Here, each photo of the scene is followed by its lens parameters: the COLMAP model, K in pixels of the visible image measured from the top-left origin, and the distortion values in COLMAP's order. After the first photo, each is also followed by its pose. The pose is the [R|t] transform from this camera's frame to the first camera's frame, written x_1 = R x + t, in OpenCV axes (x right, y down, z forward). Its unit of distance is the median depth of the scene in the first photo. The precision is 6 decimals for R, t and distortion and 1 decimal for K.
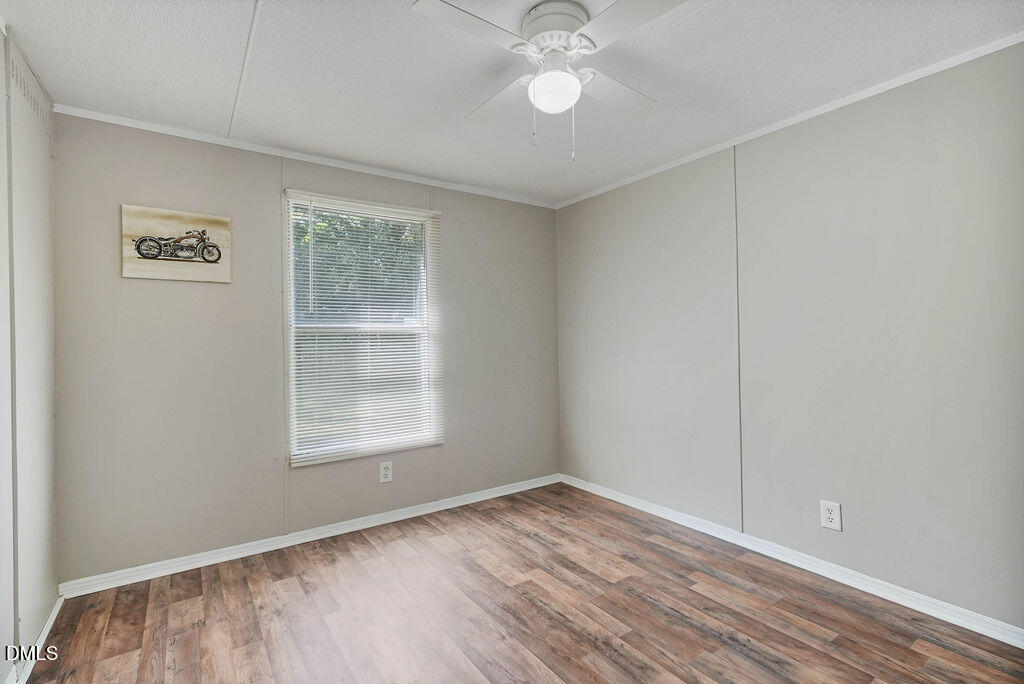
lens RADIAL K [[471.7, 0, 504.4], [0, 471.7, 341.2], [0, 0, 1]] dist [0.003993, -0.000568]
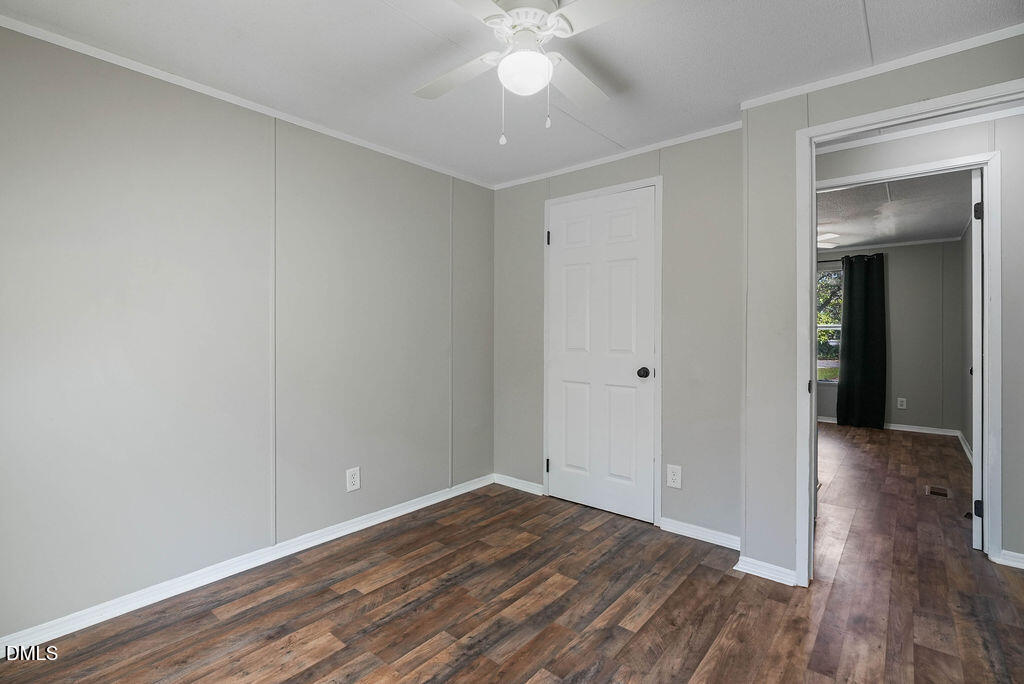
lens RADIAL K [[471.7, 0, 518.0], [0, 471.7, 326.3], [0, 0, 1]] dist [0.003993, -0.000568]
pose [[-0.264949, 0.017392, 0.964106, -0.600394], [-0.001389, 0.999829, -0.018418, -0.003565], [-0.964261, -0.006219, -0.264880, 0.920771]]
